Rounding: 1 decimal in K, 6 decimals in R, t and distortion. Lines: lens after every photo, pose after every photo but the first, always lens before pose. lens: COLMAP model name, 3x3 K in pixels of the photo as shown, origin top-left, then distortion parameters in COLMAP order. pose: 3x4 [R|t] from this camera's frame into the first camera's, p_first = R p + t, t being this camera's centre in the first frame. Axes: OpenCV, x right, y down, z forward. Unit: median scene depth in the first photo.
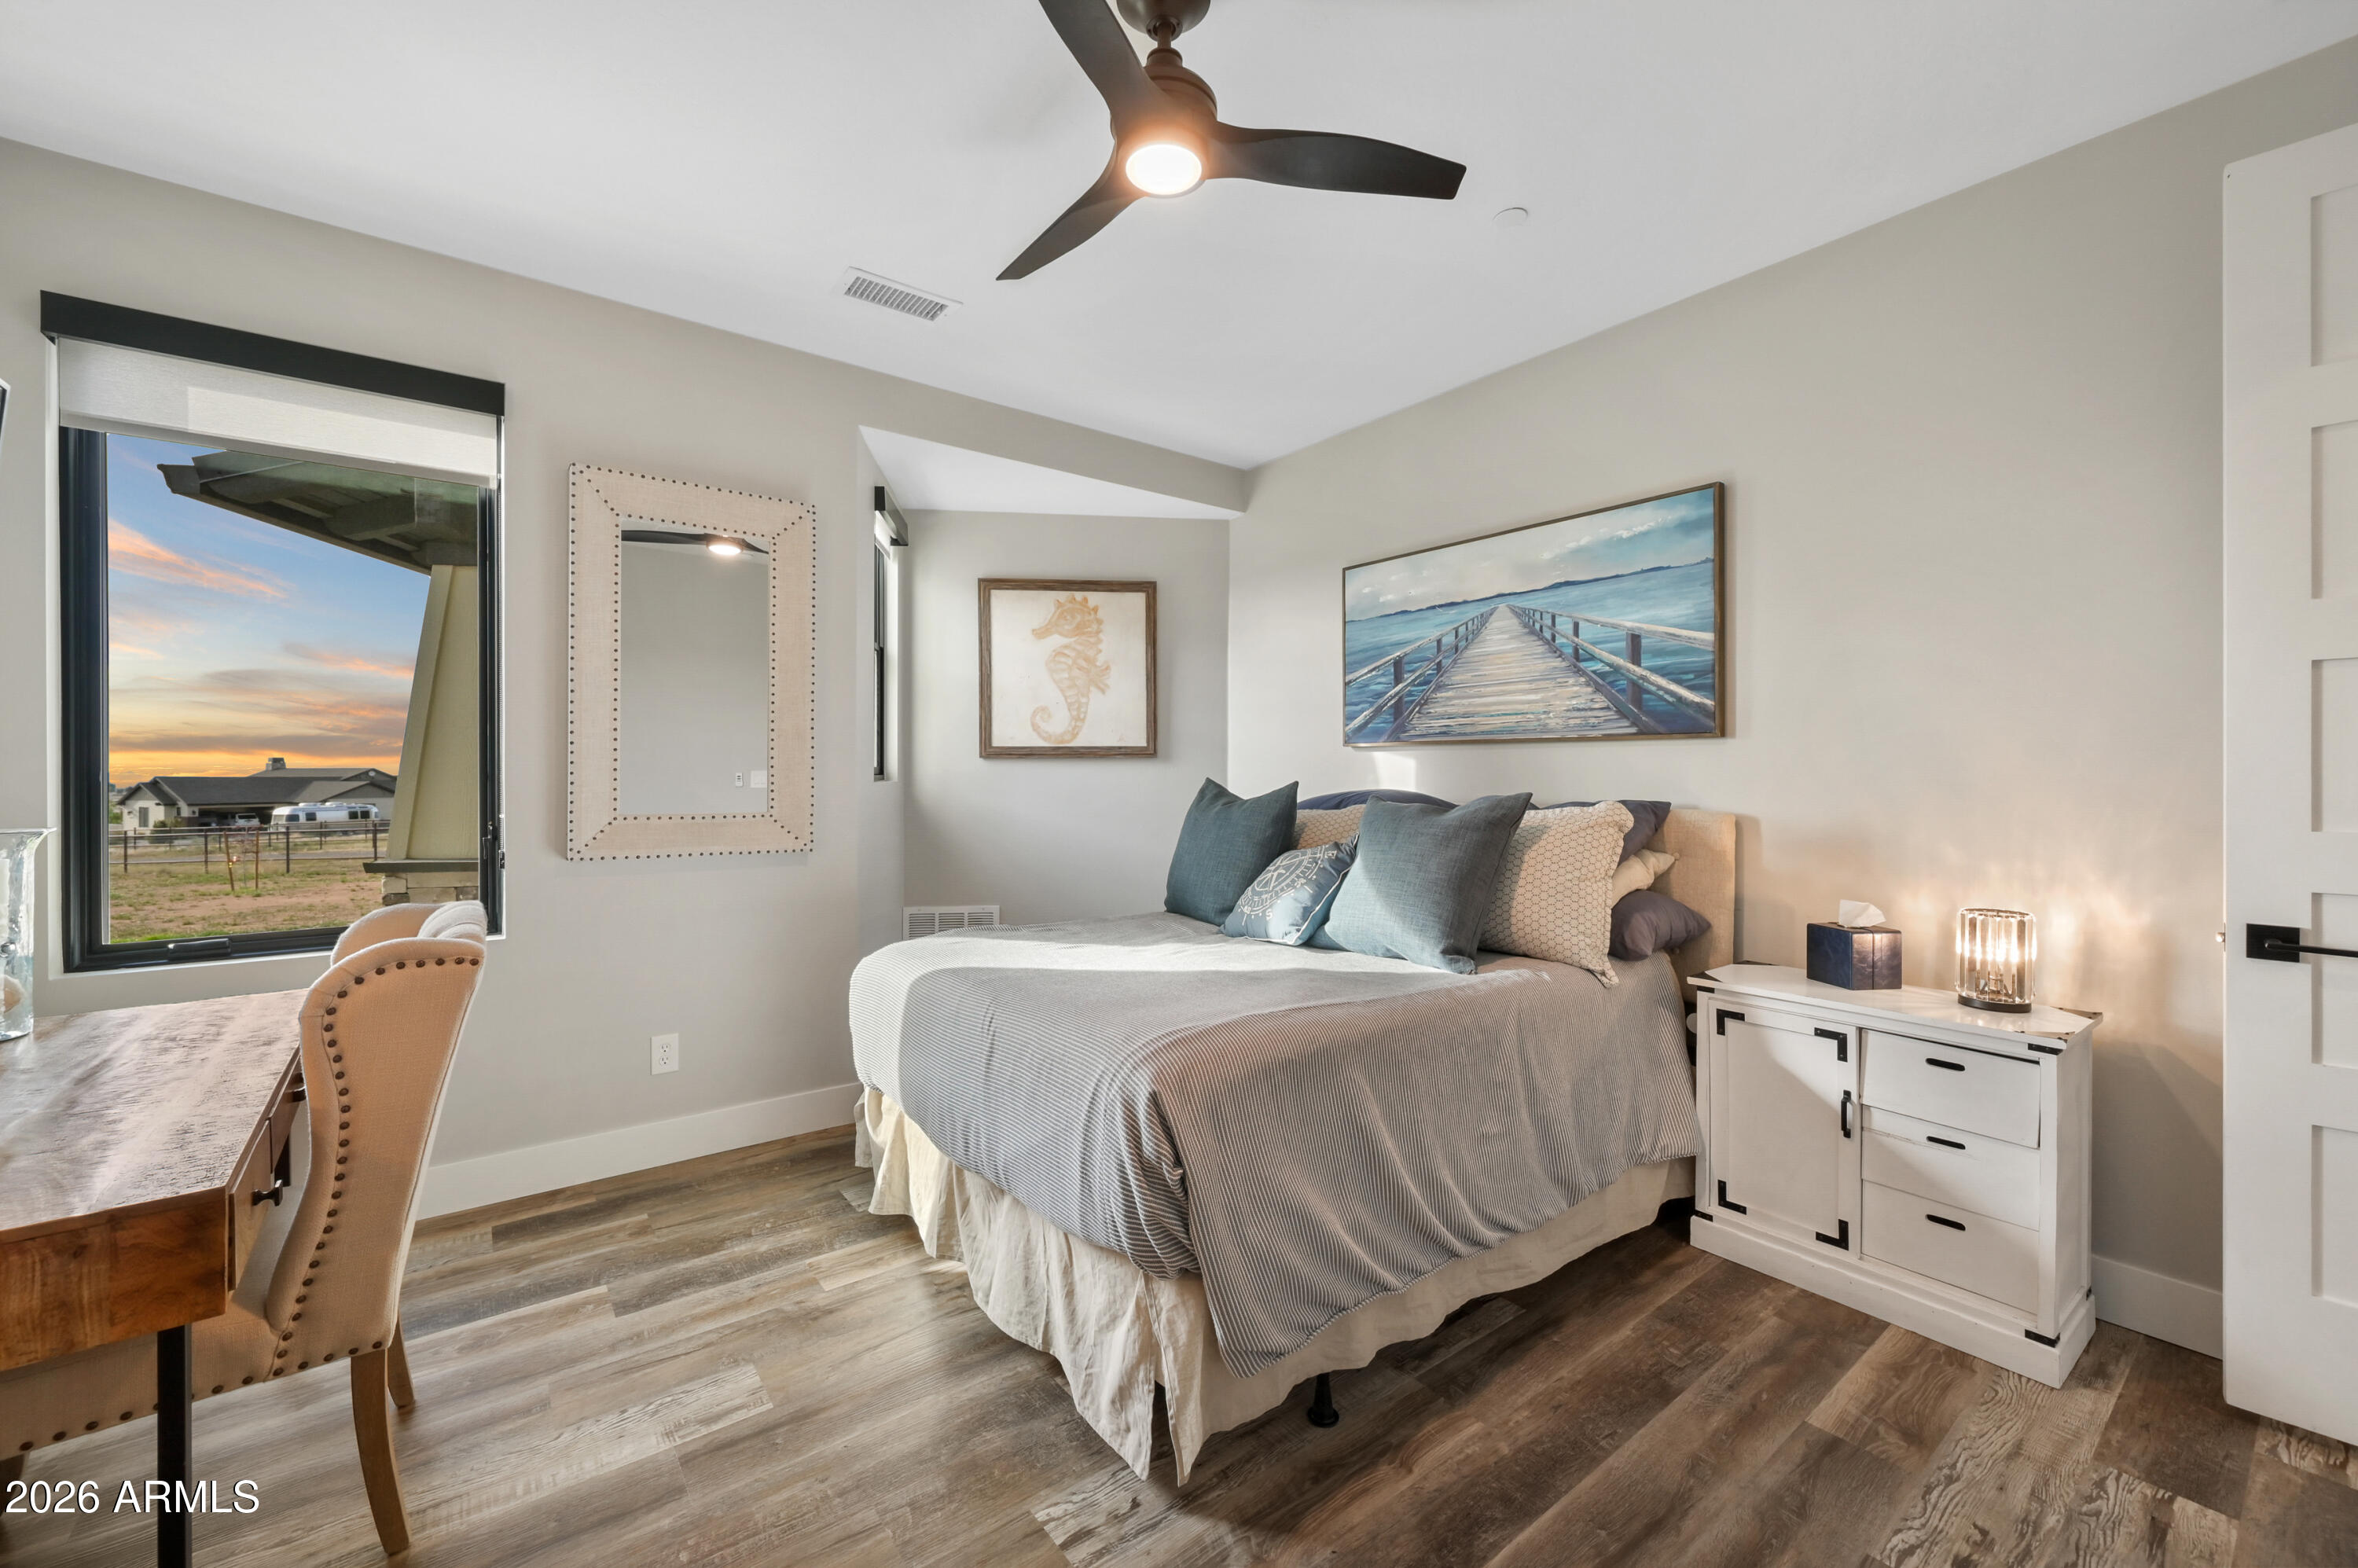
lens RADIAL K [[924.2, 0, 1174.0], [0, 924.2, 777.4], [0, 0, 1]] dist [-0.000199, -0.000078]
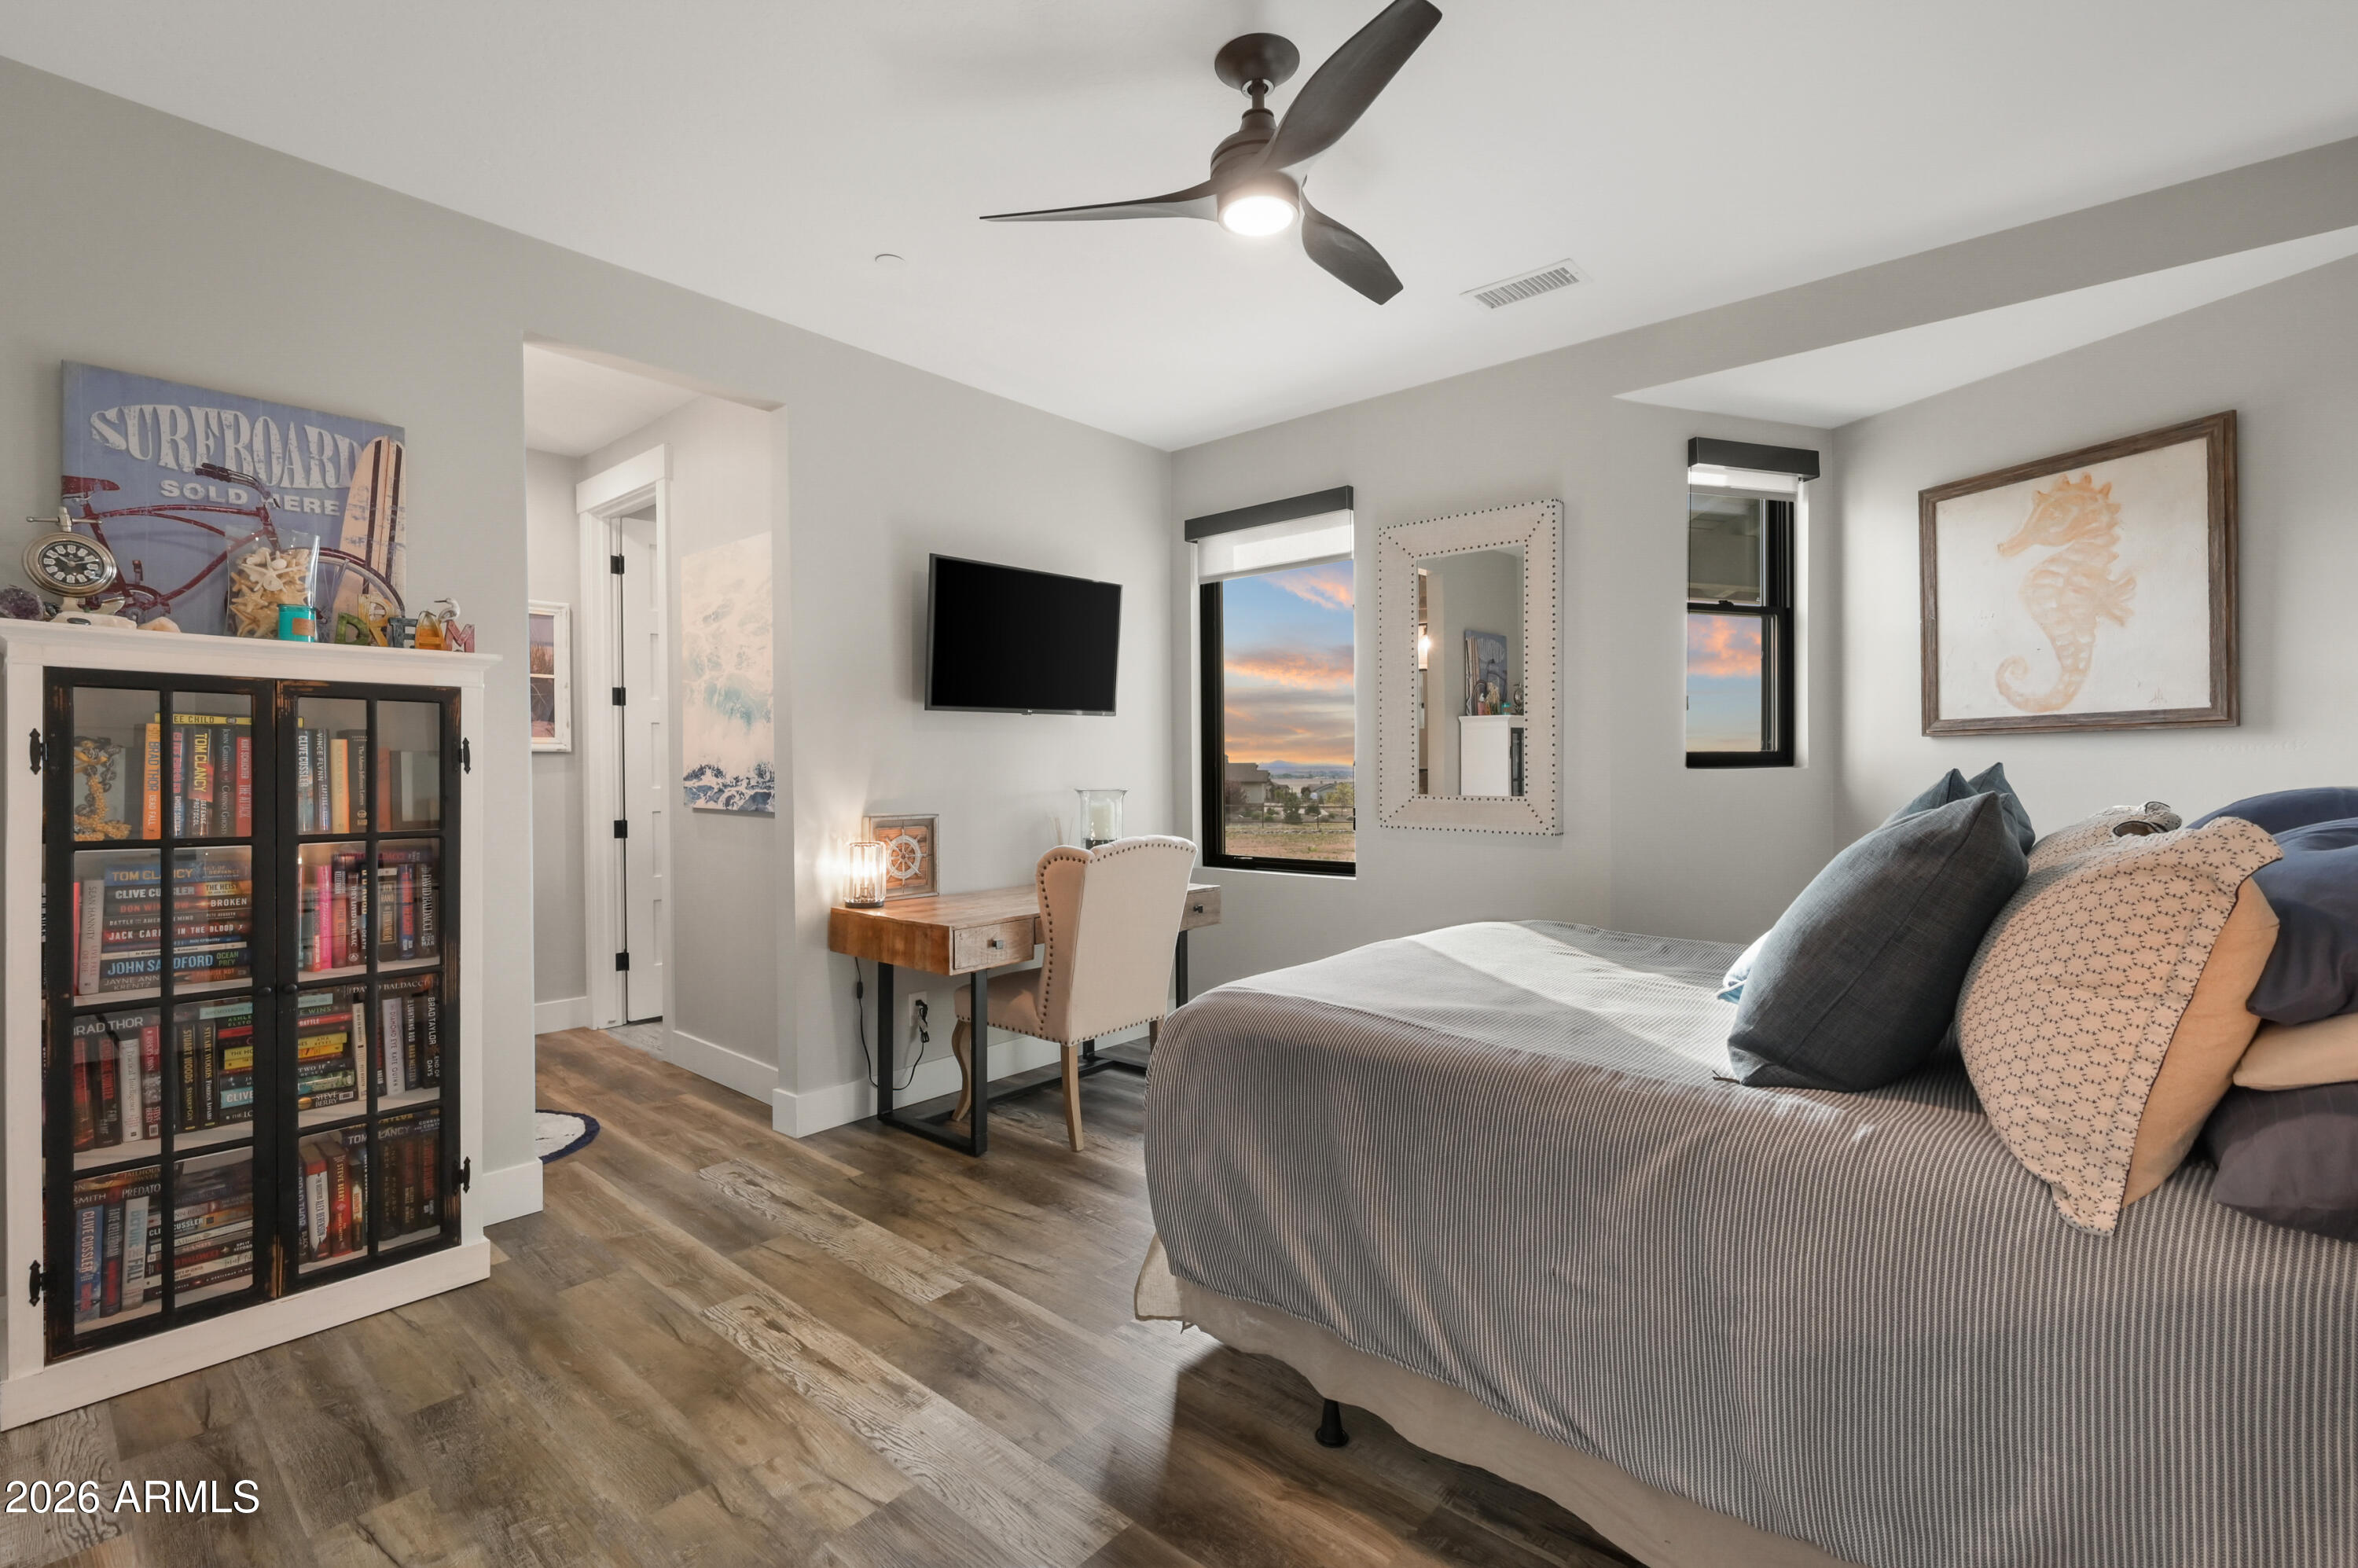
lens RADIAL K [[1025.4, 0, 1174.8], [0, 1025.4, 775.7], [0, 0, 1]] dist [-0.001720, -0.000128]
pose [[0.211197, 0.012864, -0.977359, 0.455674], [0.002247, 0.999904, 0.013646, -0.001716], [0.977441, -0.005078, 0.211148, 0.246313]]
